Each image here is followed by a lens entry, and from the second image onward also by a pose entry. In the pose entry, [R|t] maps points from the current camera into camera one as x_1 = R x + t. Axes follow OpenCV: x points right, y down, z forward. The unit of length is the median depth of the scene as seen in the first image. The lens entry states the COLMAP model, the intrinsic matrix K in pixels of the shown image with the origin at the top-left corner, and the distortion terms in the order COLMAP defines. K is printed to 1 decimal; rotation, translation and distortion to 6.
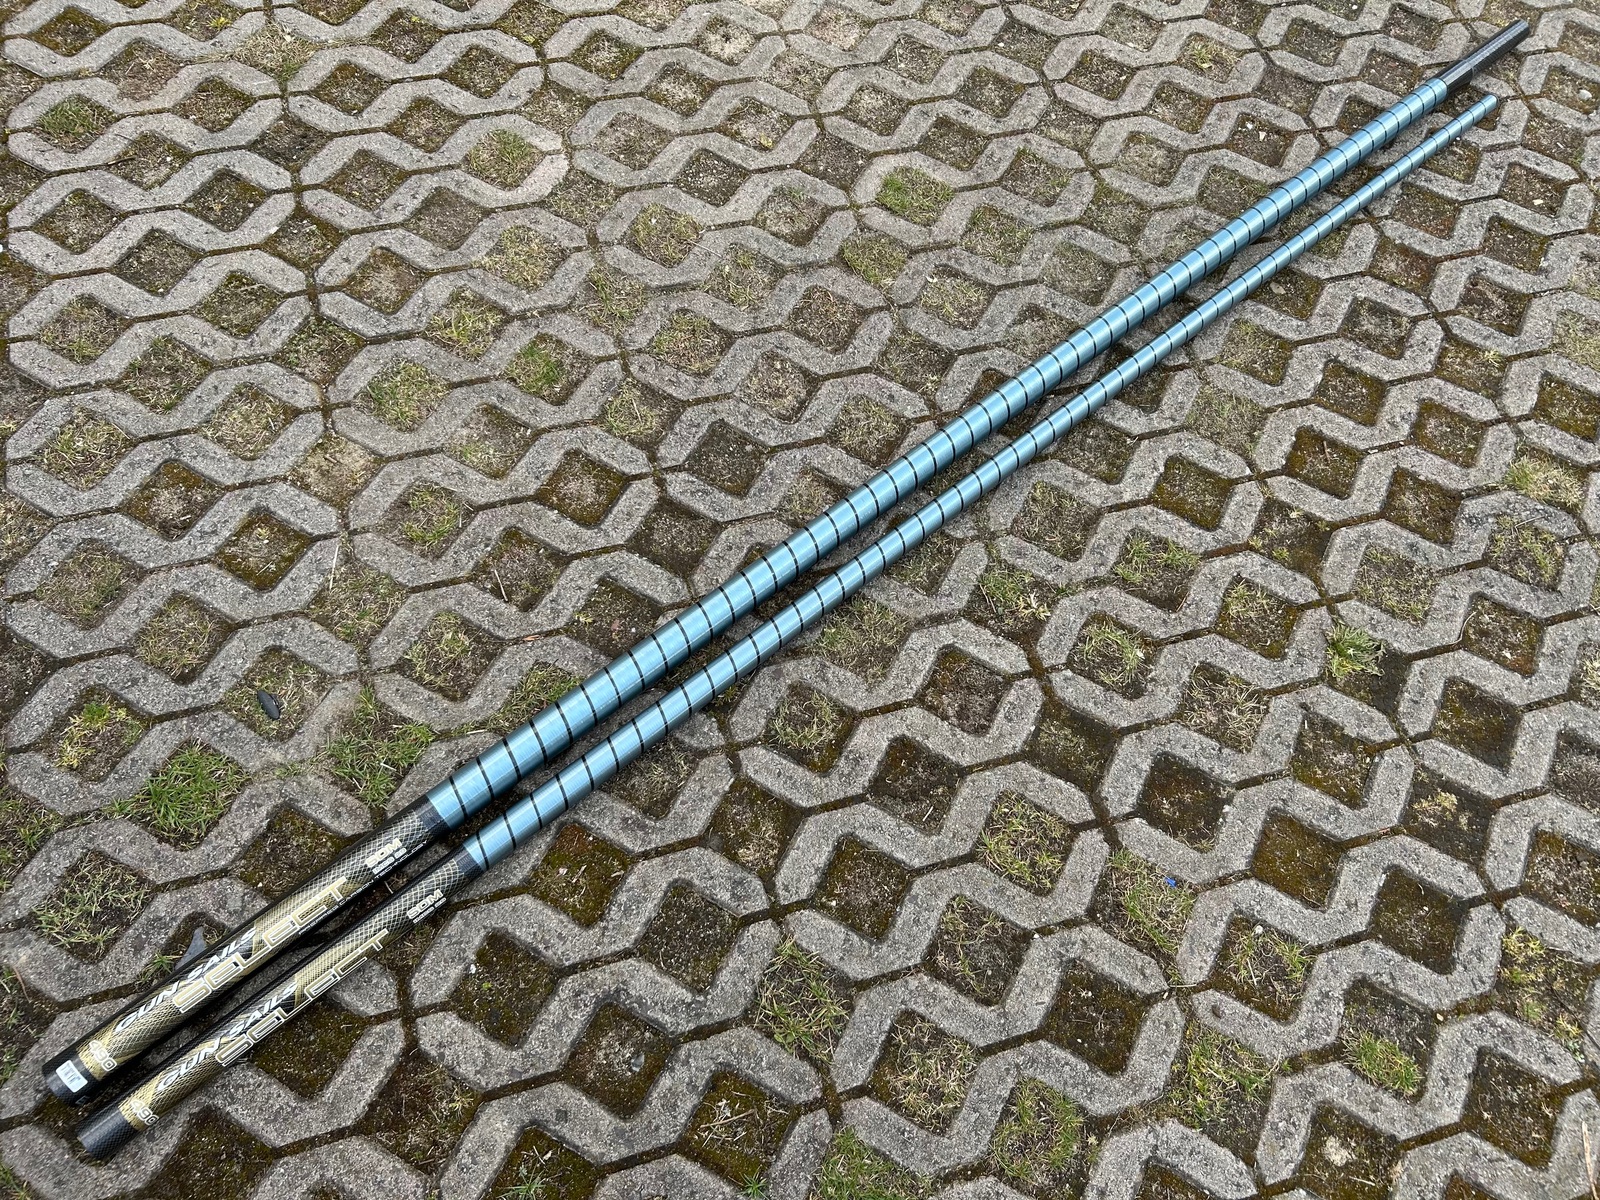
lens RADIAL K [[1224.5, 0, 797.9], [0, 1224.5, 603.0], [0, 0, 1]] dist [0.032040, -0.025018]
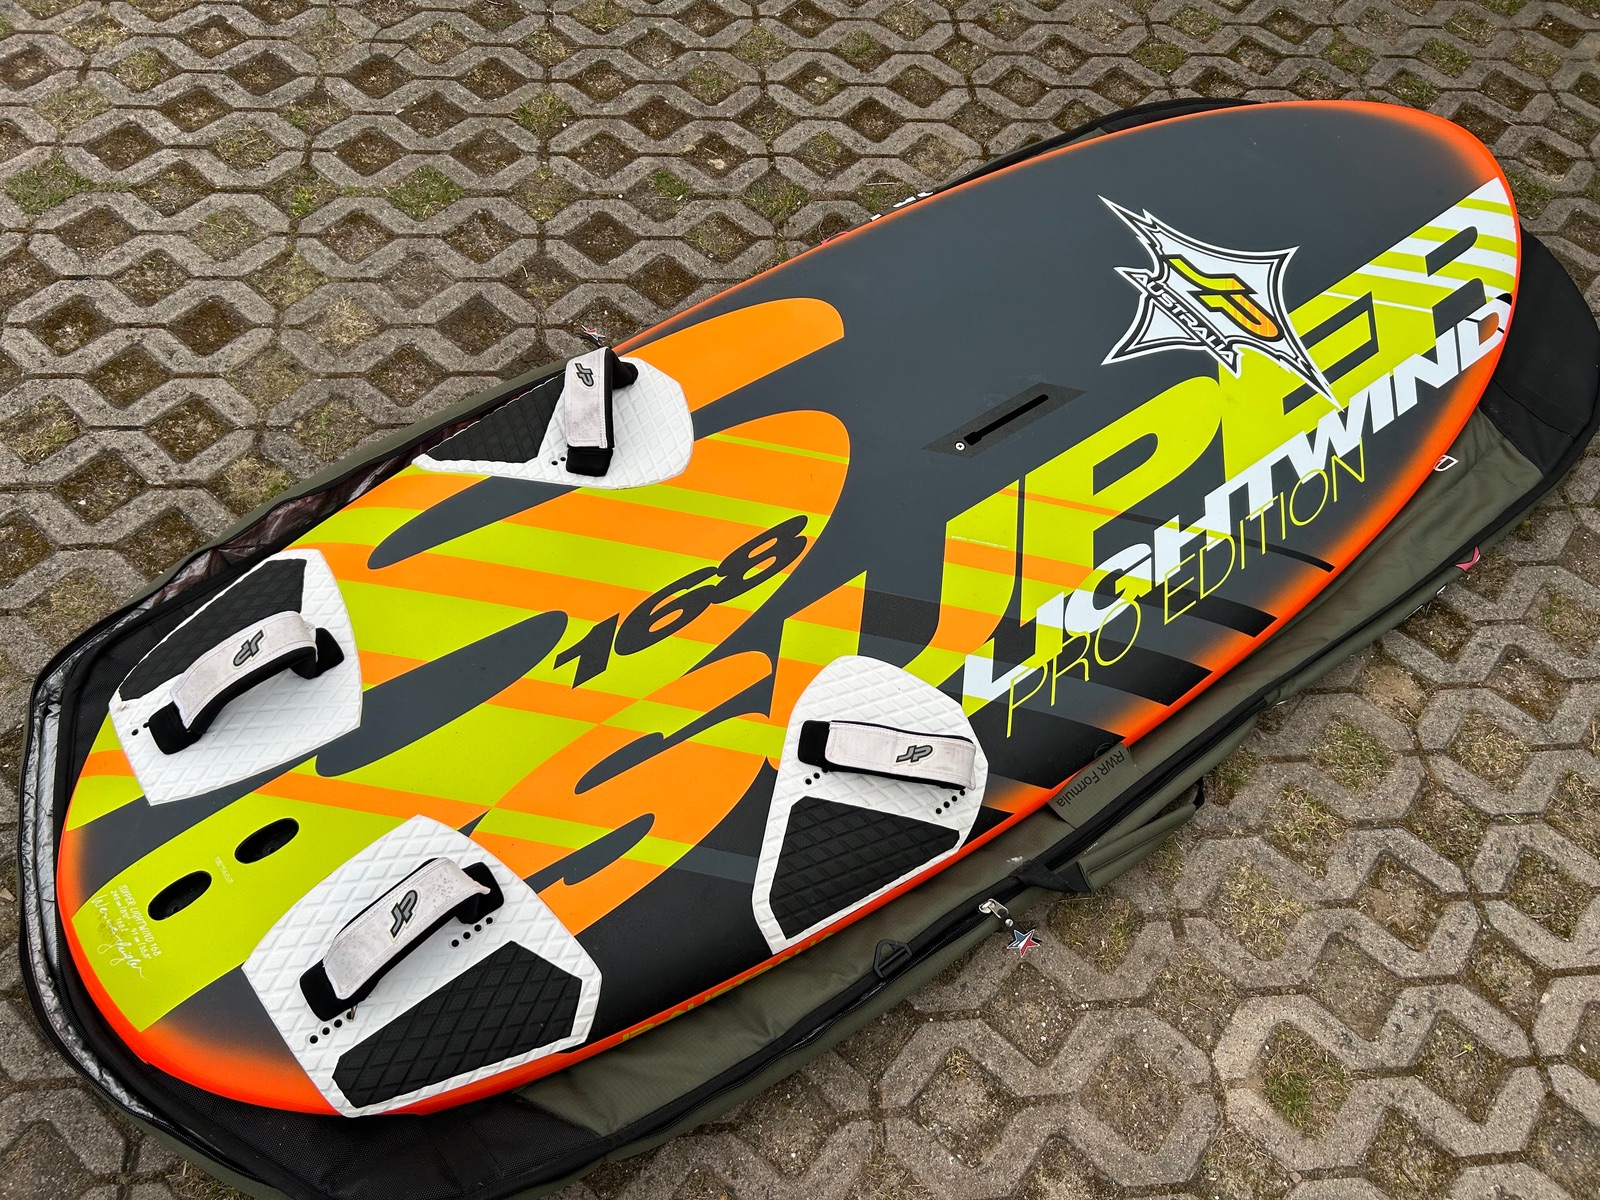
lens RADIAL K [[1224.5, 0, 801.5], [0, 1224.5, 601.9], [0, 0, 1]] dist [0.032040, -0.025018]
pose [[-0.970946, -0.237994, -0.024965, 0.193981], [0.098343, -0.491952, 0.865051, -1.158015], [-0.218158, 0.837462, 0.501063, 0.548881]]
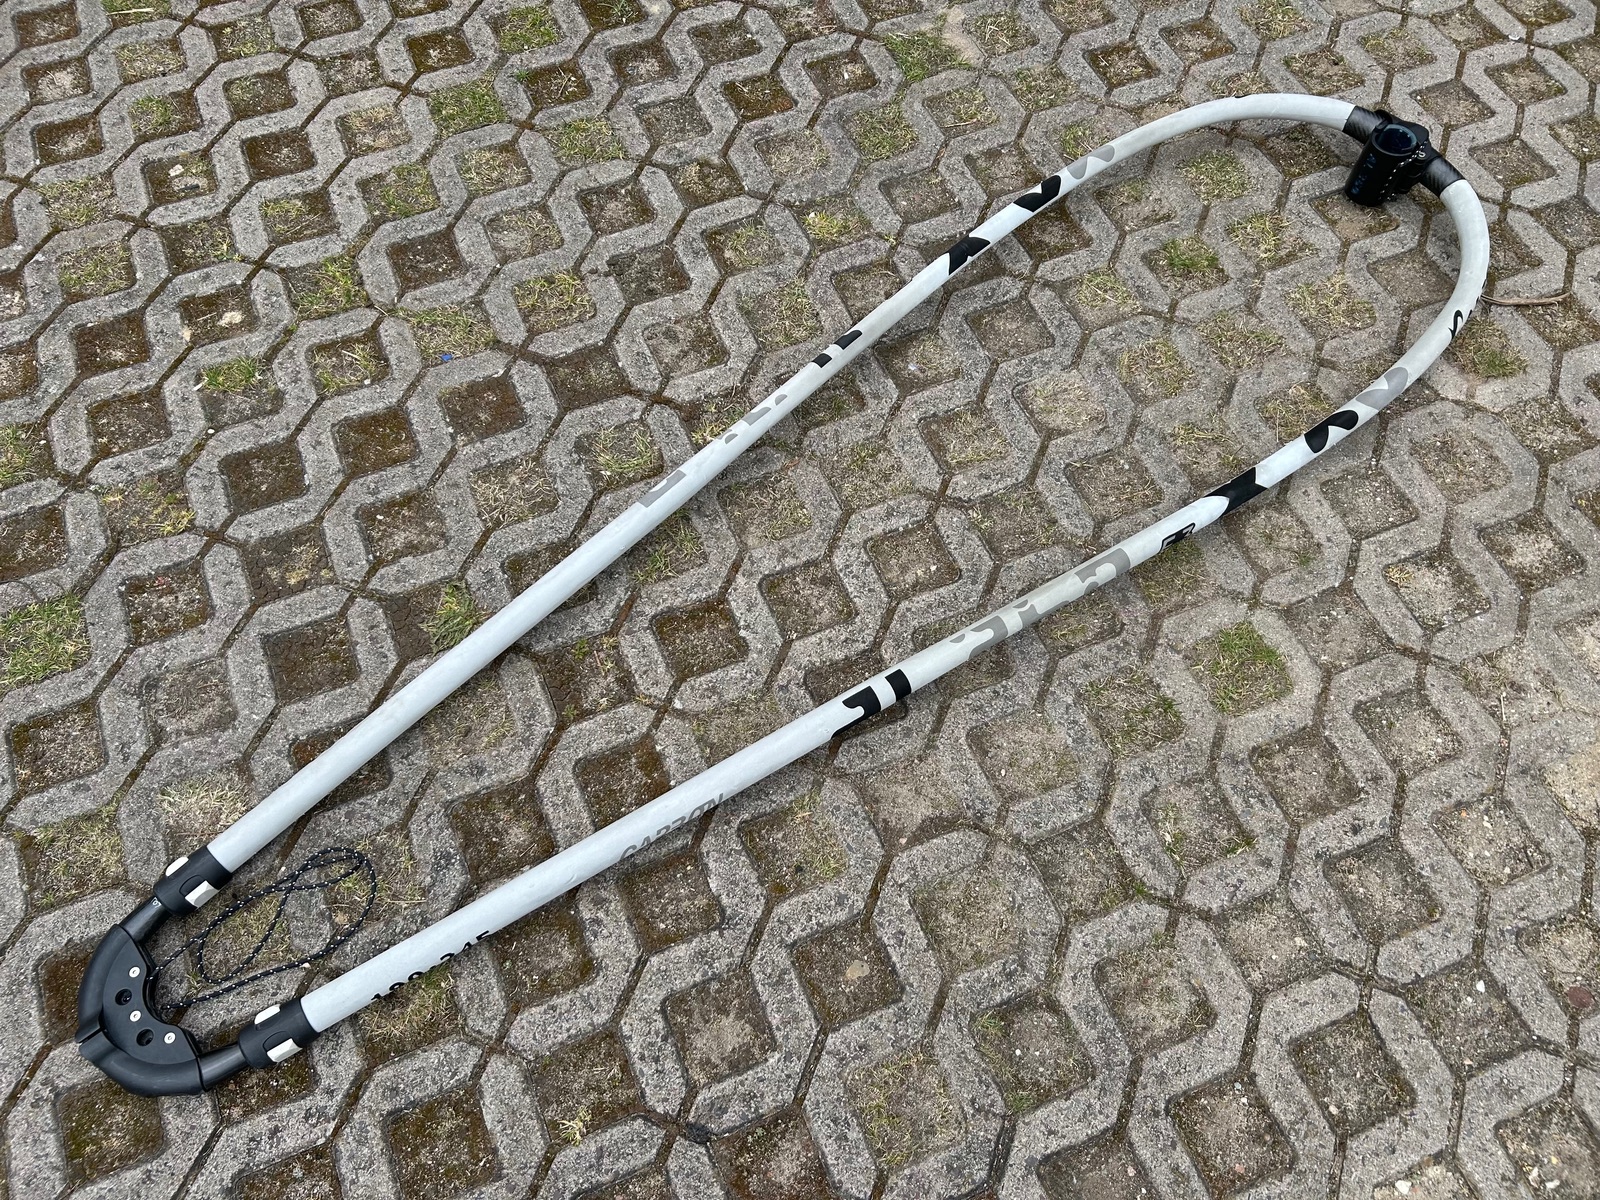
lens RADIAL K [[1224.5, 0, 801.1], [0, 1224.5, 599.1], [0, 0, 1]] dist [0.032040, -0.025018]
pose [[-0.614242, 0.649986, -0.447466, 0.740509], [-0.718347, -0.225860, 0.658000, -0.810938], [0.326626, 0.725607, 0.605649, 0.540969]]
